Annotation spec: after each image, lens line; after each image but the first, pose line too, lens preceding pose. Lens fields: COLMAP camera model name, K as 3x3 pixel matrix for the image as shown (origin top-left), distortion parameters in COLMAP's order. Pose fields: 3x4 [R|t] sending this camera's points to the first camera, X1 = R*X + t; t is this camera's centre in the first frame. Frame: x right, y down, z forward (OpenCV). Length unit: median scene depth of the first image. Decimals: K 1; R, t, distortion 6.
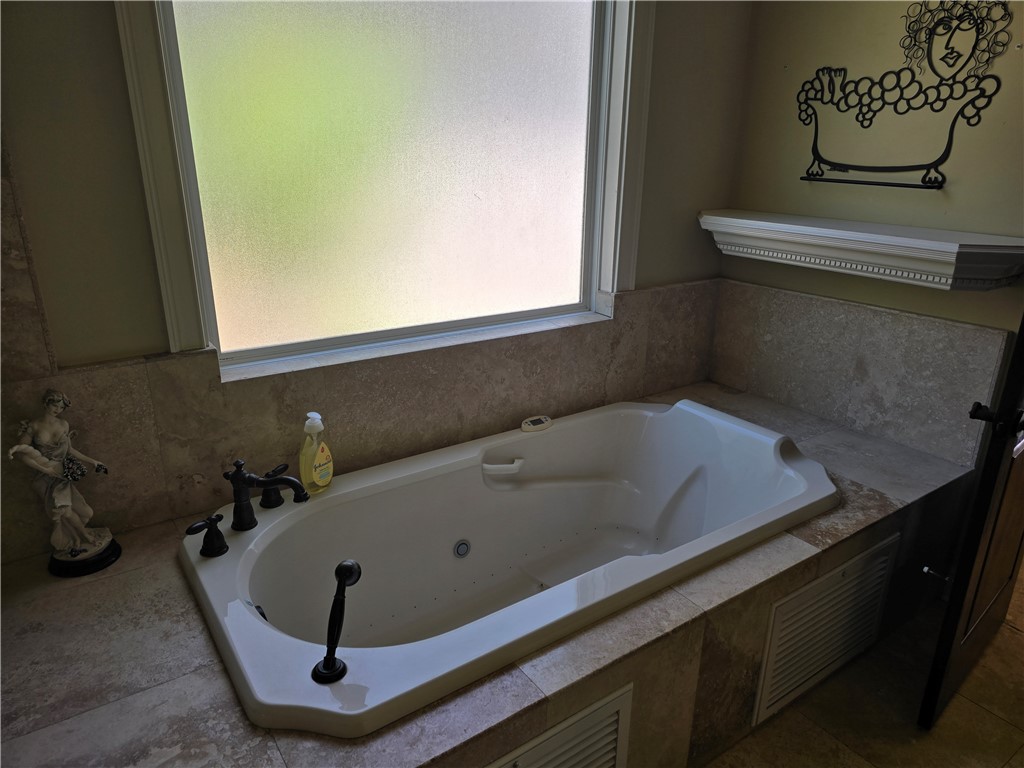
lens RADIAL K [[686.7, 0, 525.2], [0, 686.7, 390.2], [0, 0, 1]] dist [0.054559, -0.043574]
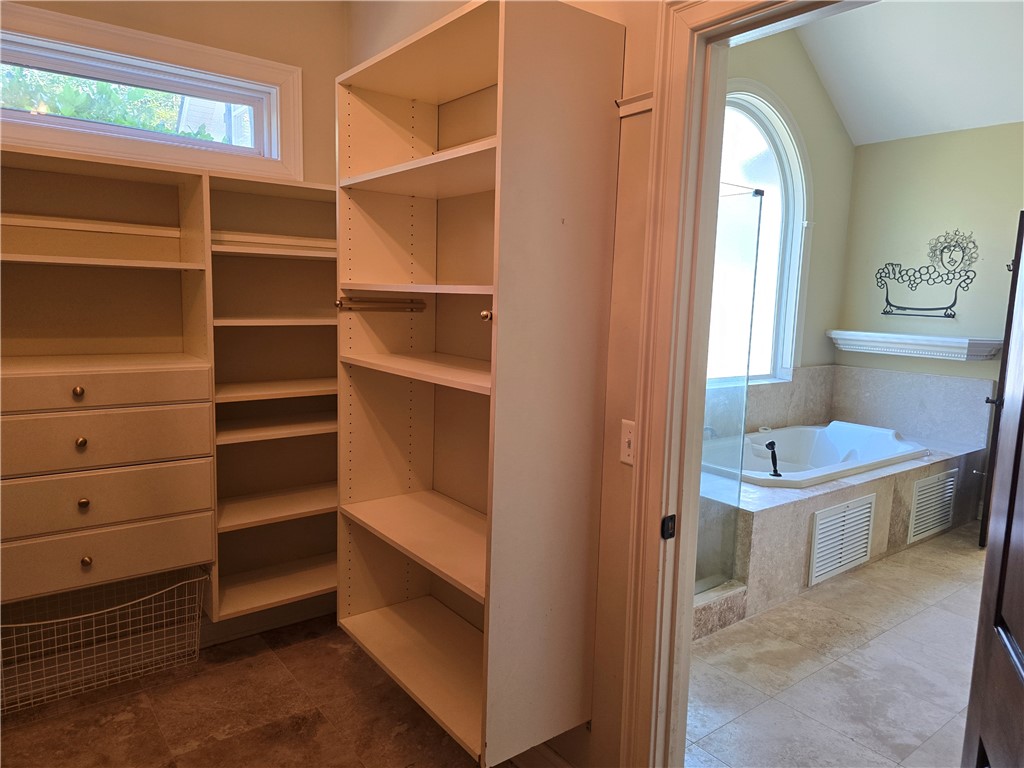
lens RADIAL K [[695.2, 0, 528.8], [0, 695.2, 393.7], [0, 0, 1]] dist [0.070309, -0.071342]
pose [[0.998817, 0.008752, 0.047826, -0.781275], [0.000939, 0.980011, -0.198941, 0.356849], [-0.048611, 0.198751, 0.978844, -0.983214]]
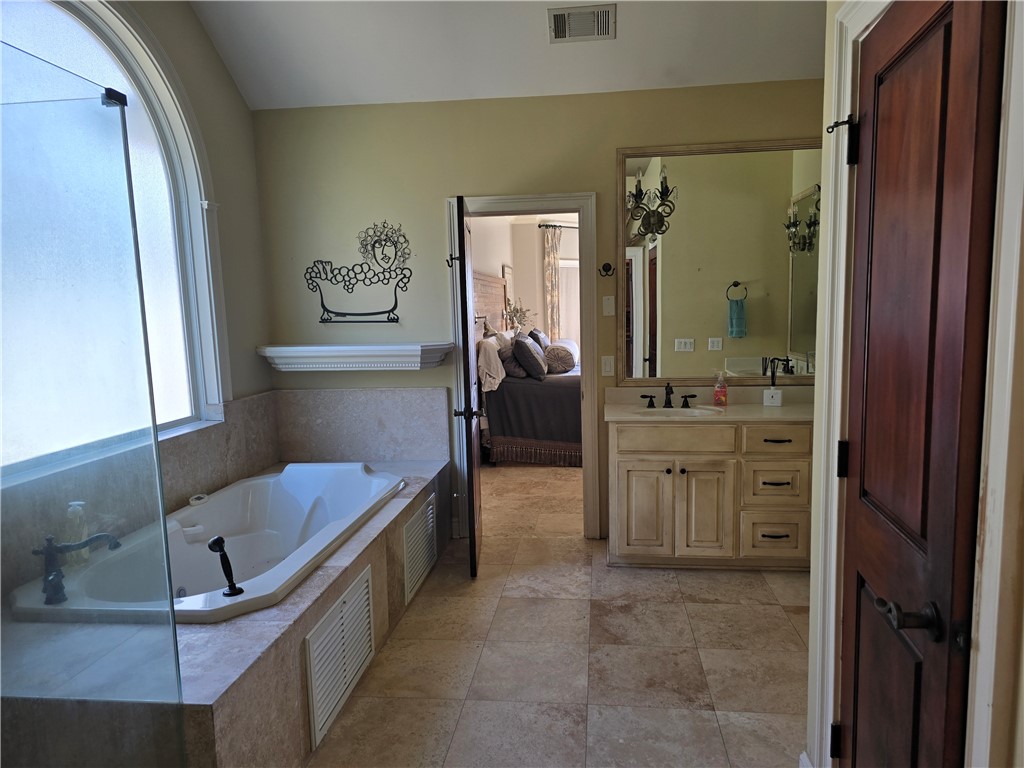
lens RADIAL K [[695.2, 0, 528.8], [0, 695.2, 393.7], [0, 0, 1]] dist [0.070309, -0.071342]
pose [[0.663827, -0.126053, 0.737187, -0.567314], [0.284291, 0.954233, -0.092834, 0.168891], [-0.691746, 0.271202, 0.669281, -0.452513]]
